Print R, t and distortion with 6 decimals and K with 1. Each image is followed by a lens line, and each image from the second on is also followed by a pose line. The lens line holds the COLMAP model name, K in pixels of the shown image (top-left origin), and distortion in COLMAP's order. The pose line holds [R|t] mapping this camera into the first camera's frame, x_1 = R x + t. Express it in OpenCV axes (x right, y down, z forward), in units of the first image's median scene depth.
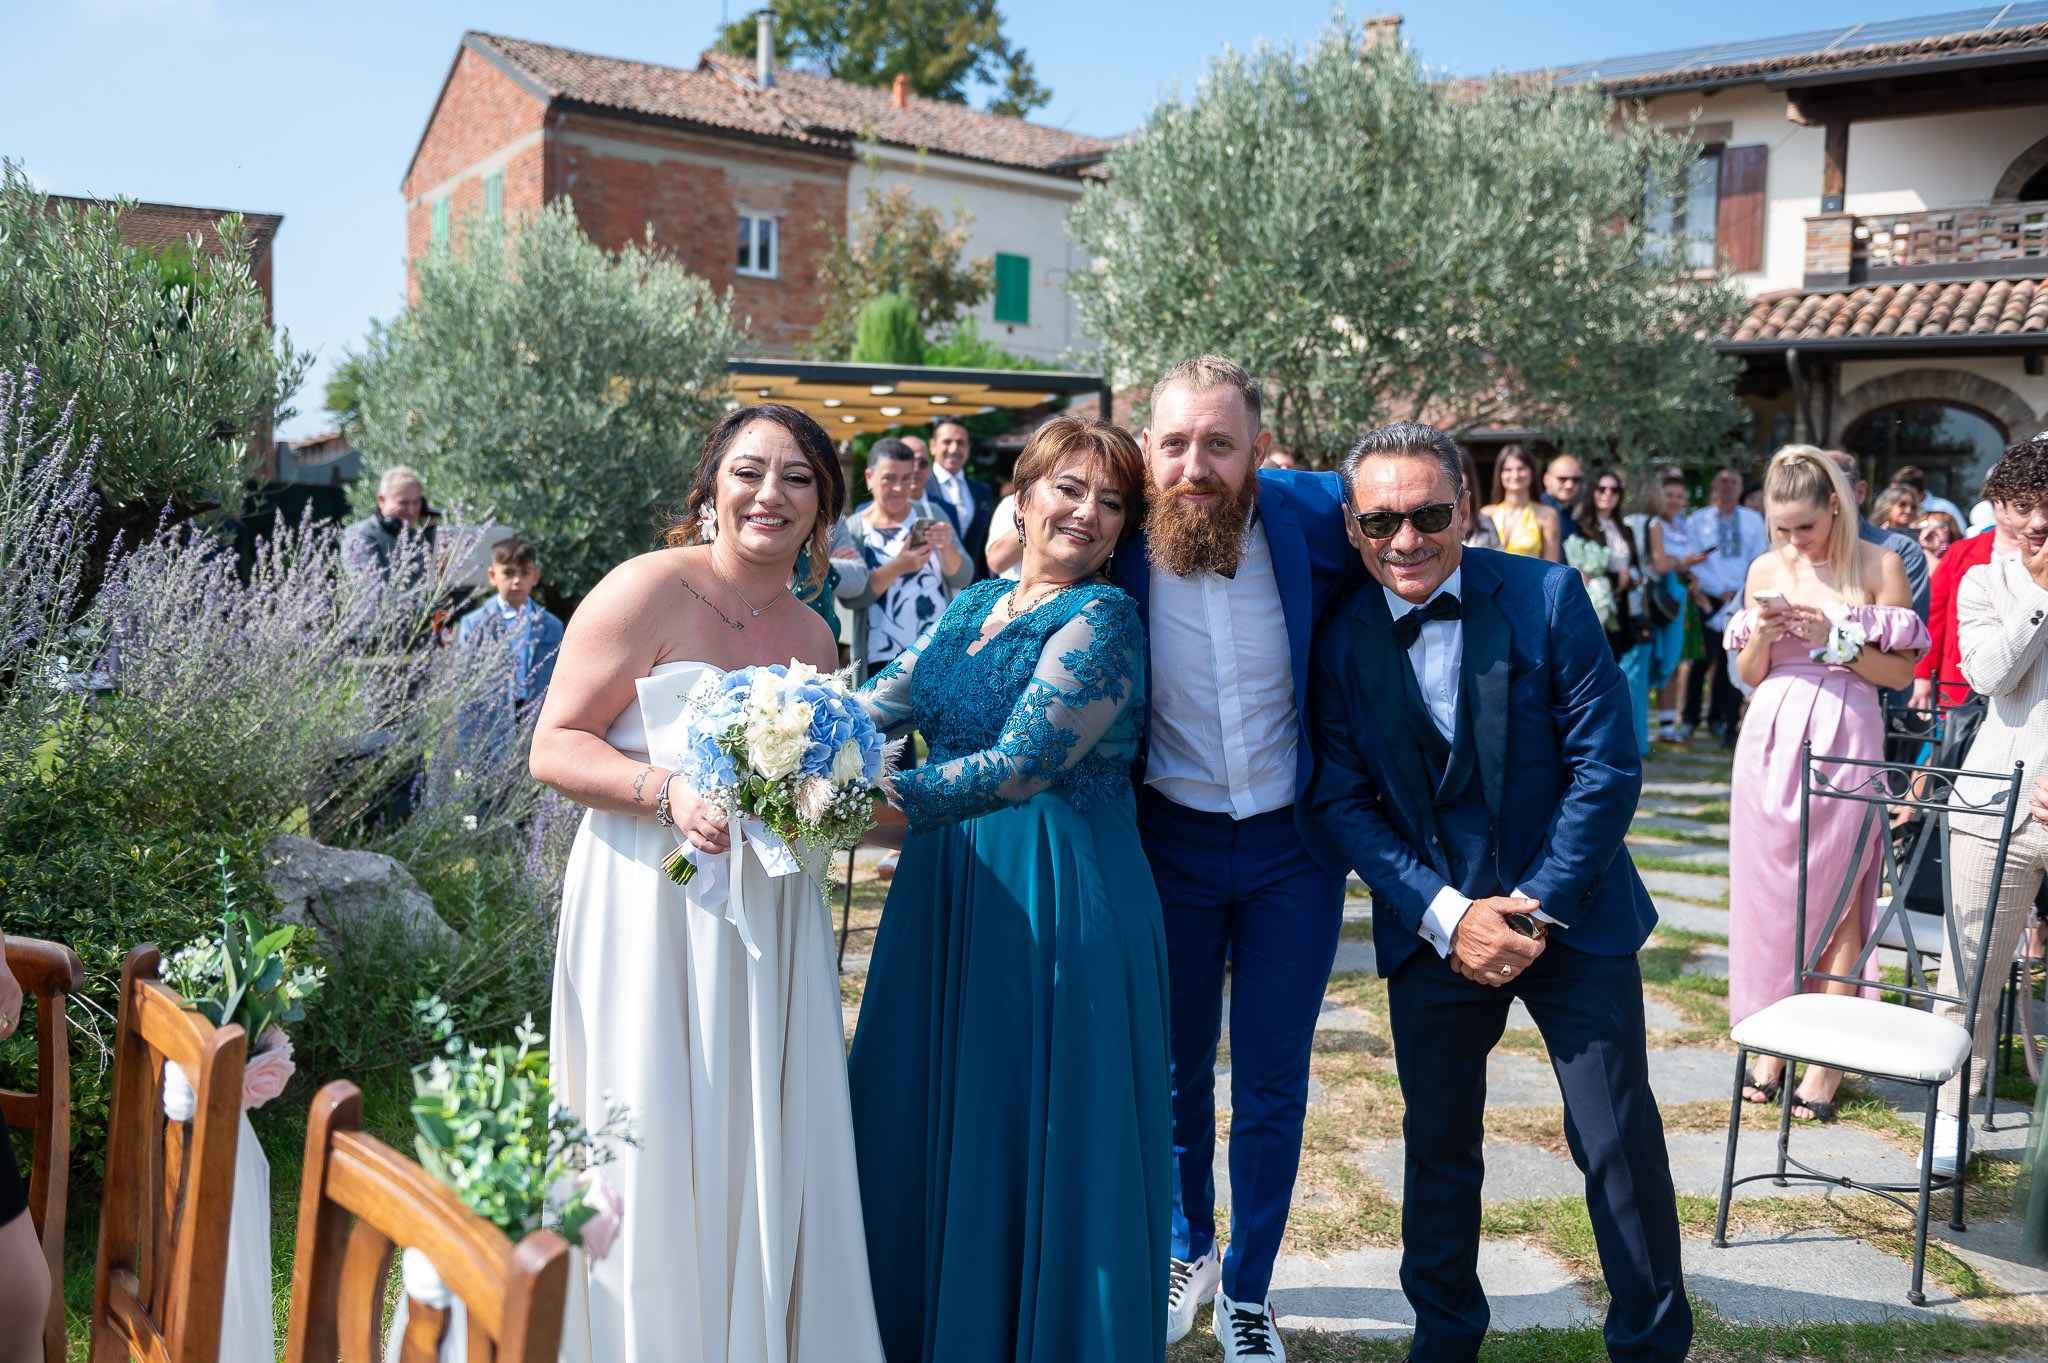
lens RADIAL K [[1679.3, 0, 1039.3], [0, 1679.3, 678.9], [0, 0, 1]] dist [-0.037169, 0.008856]
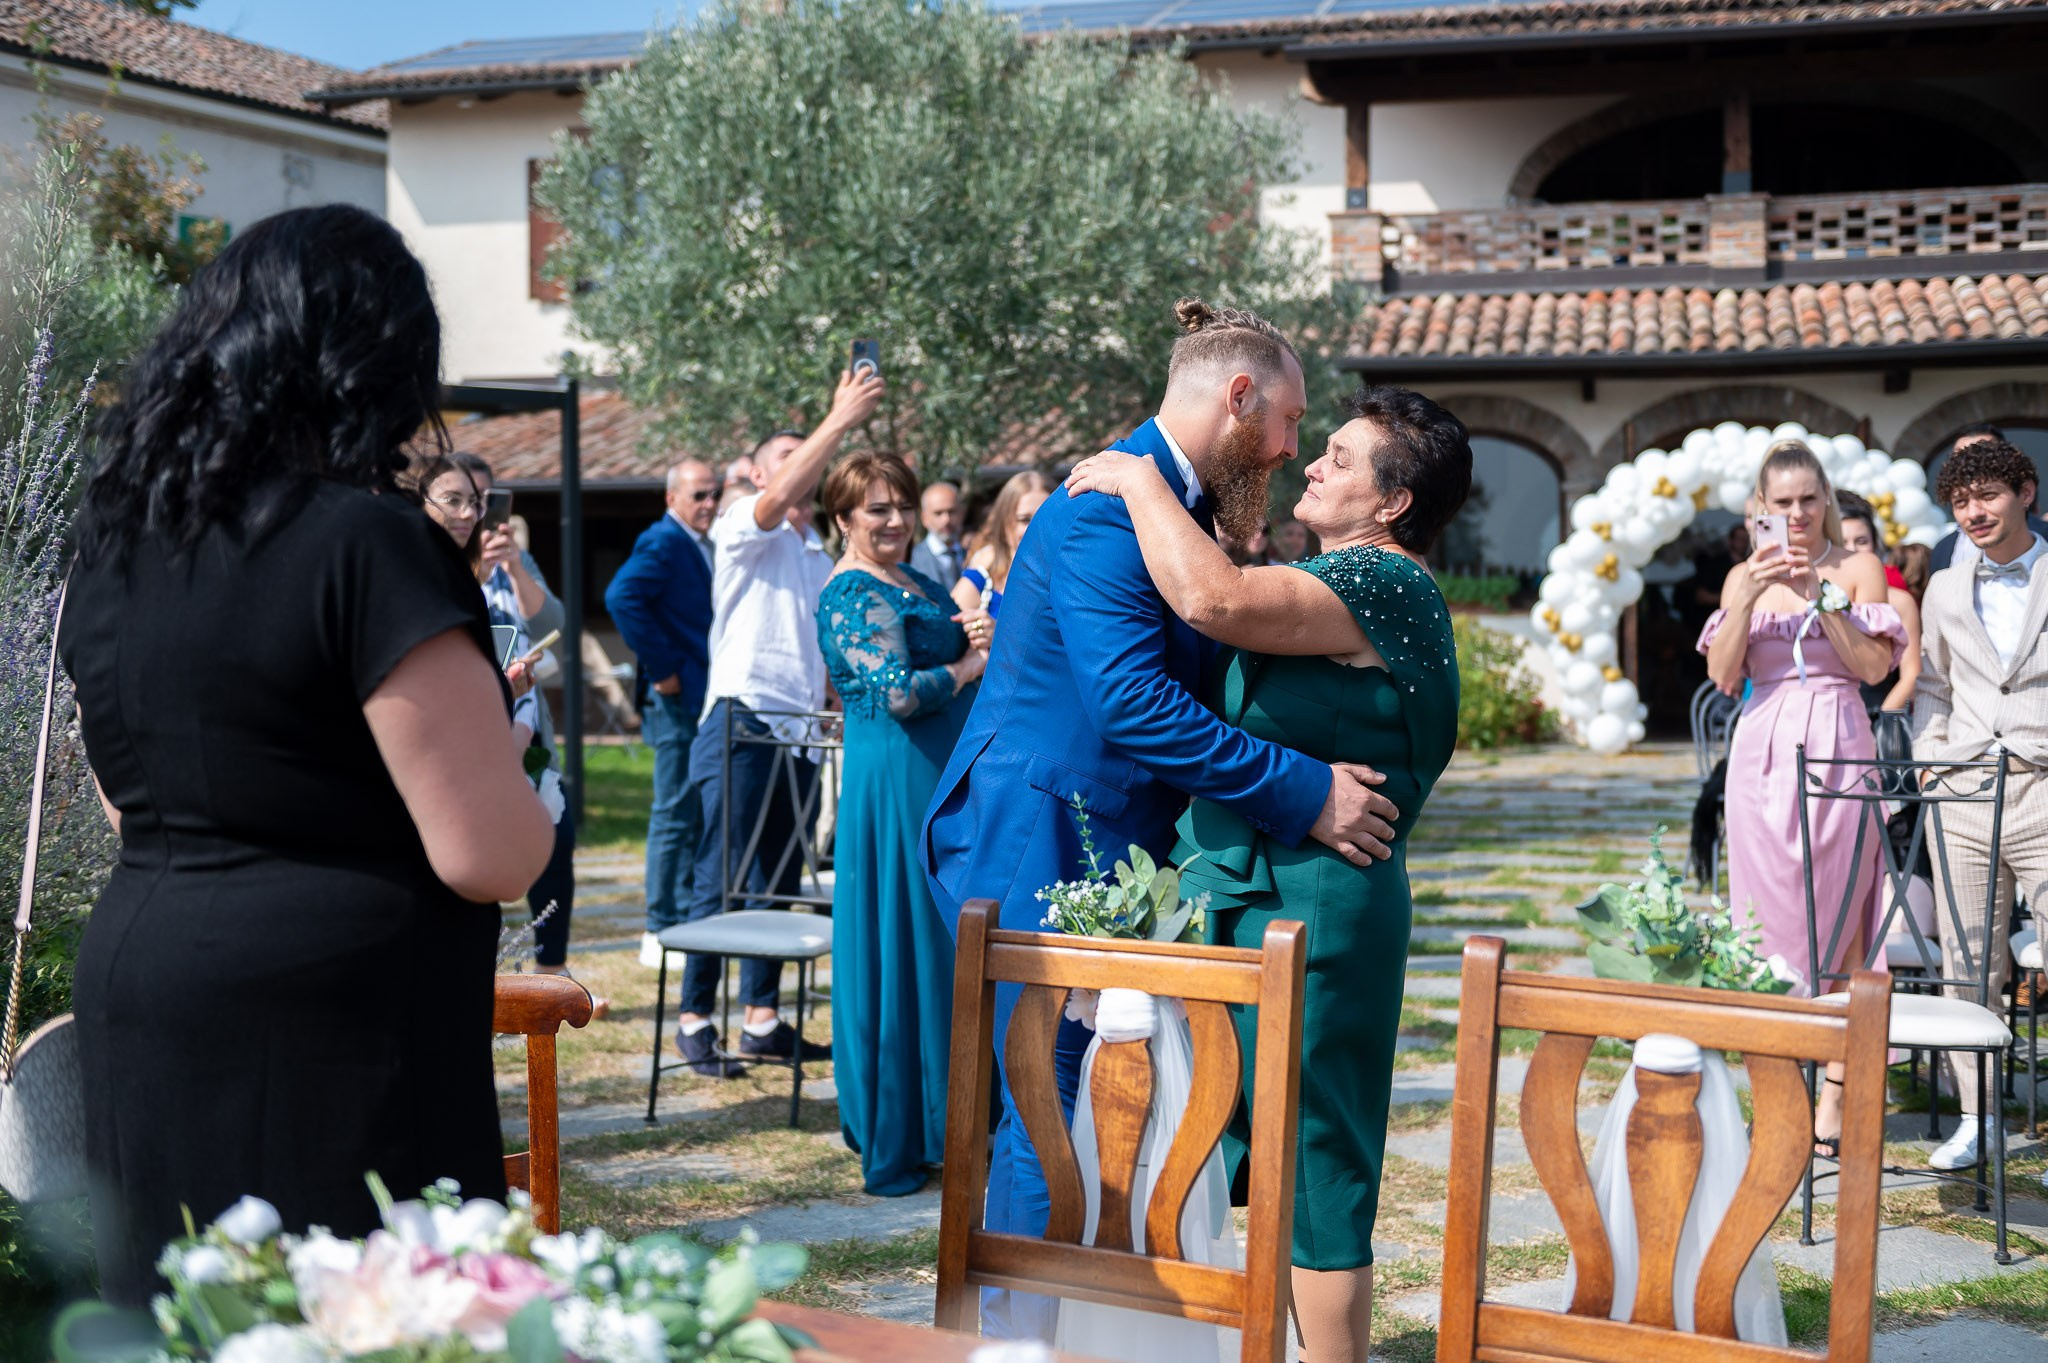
lens RADIAL K [[2415.8, 0, 996.1], [0, 2415.8, 658.2], [0, 0, 1]] dist [-0.016011, 0.000000]
pose [[0.931431, -0.024455, 0.363094, -0.147713], [0.051366, 0.996585, -0.064646, 0.015616], [-0.360273, 0.078864, 0.929507, -0.051317]]
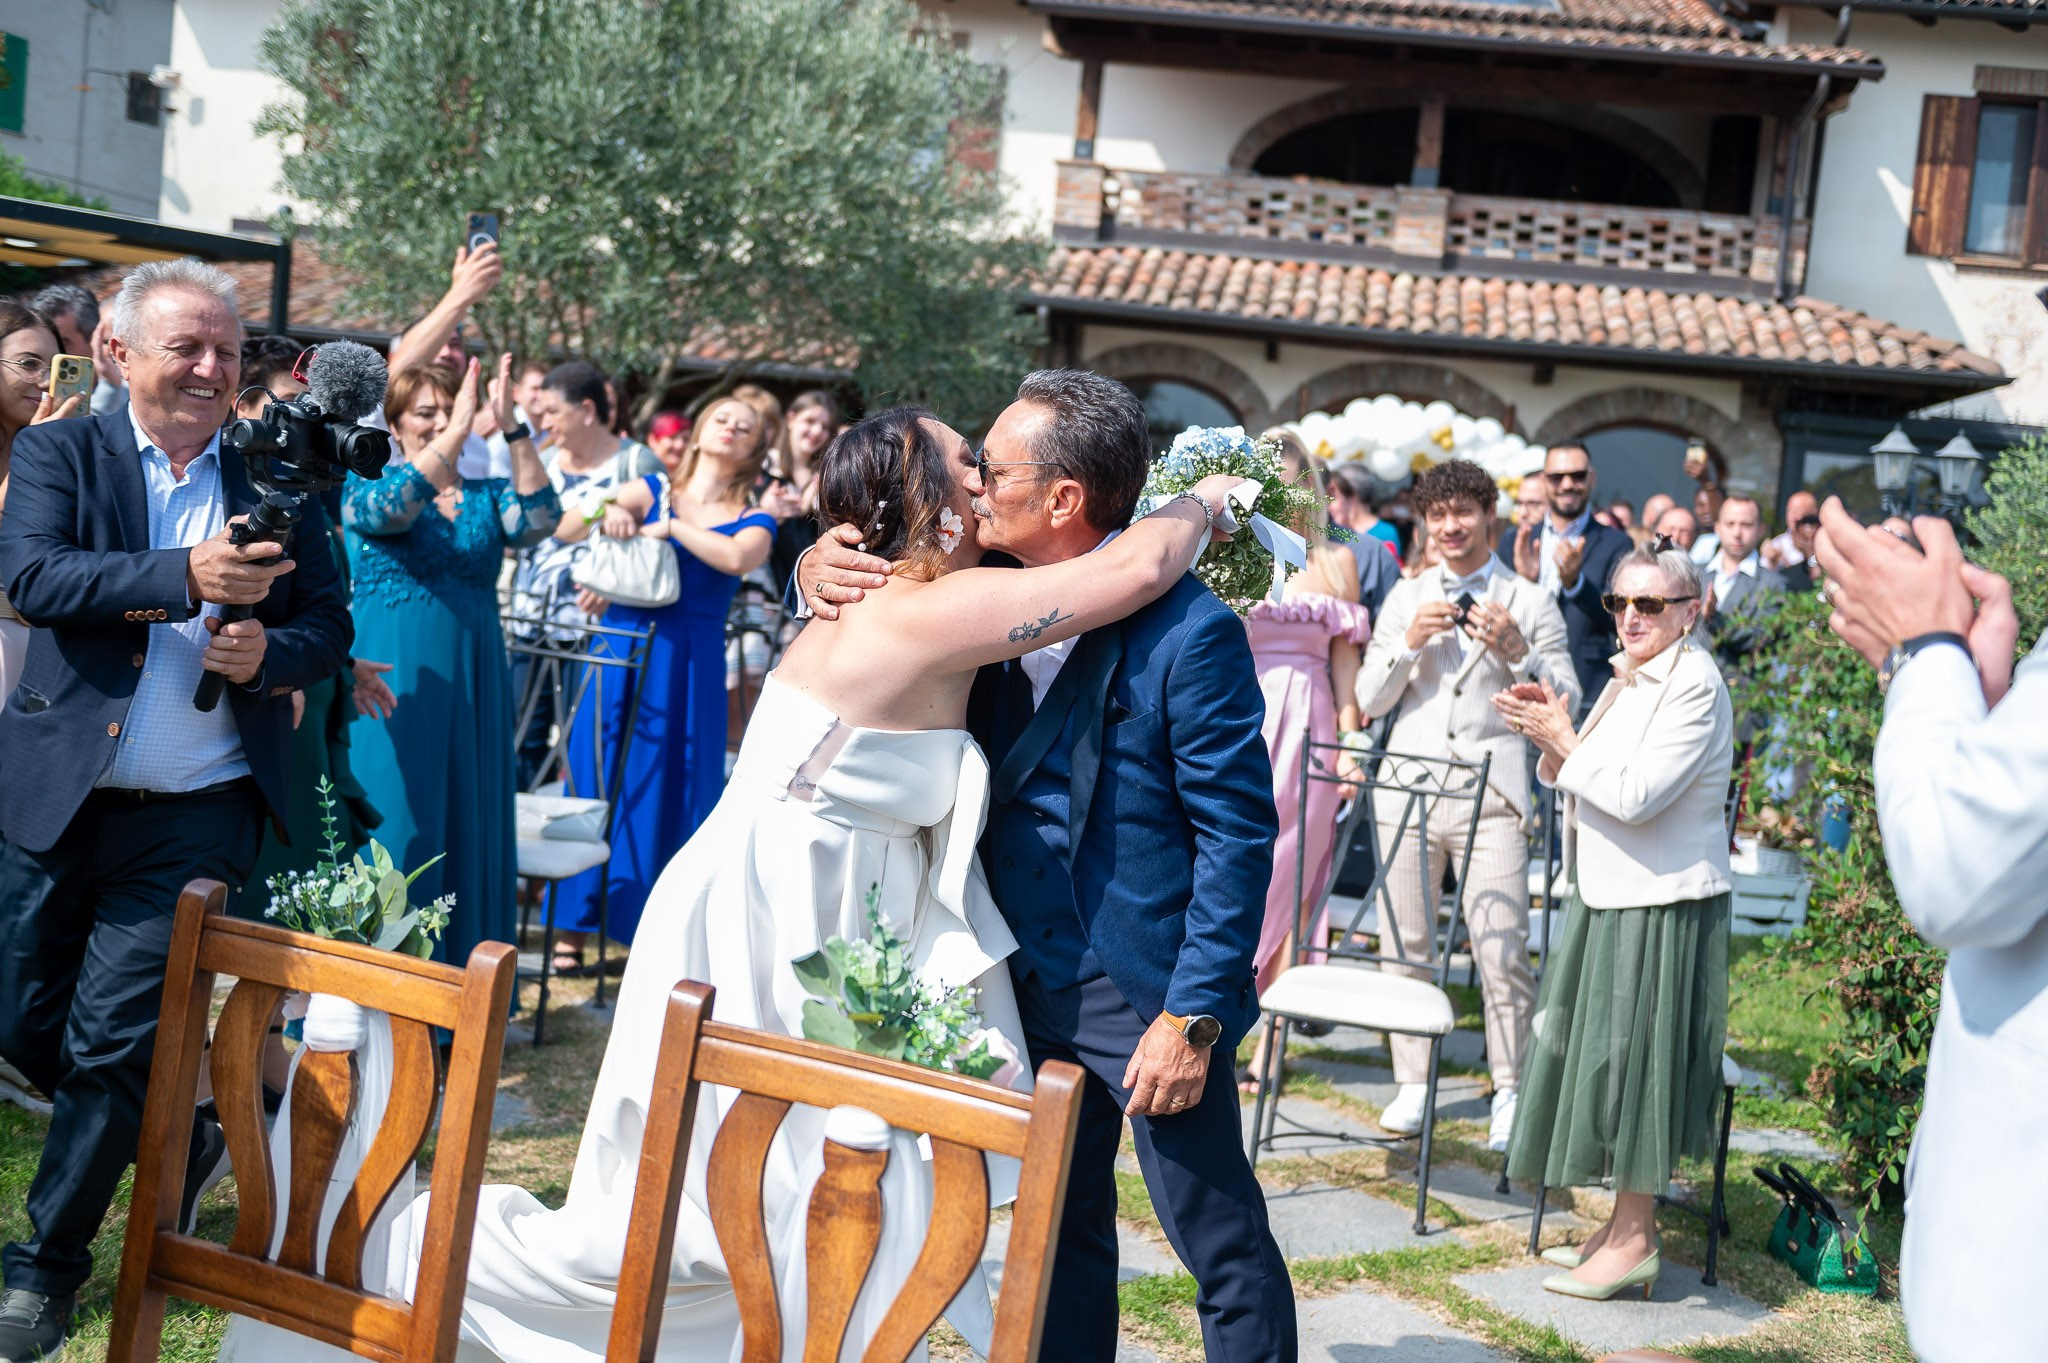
lens RADIAL K [[2186.9, 0, 1035.4], [0, 2186.9, 670.3], [0, 0, 1]] dist [-0.028537, 0.000000]
pose [[0.880739, 0.040023, 0.471908, -0.099374], [-0.042822, 0.999071, -0.004812, 0.004191], [-0.471663, -0.015970, 0.881635, -0.040310]]
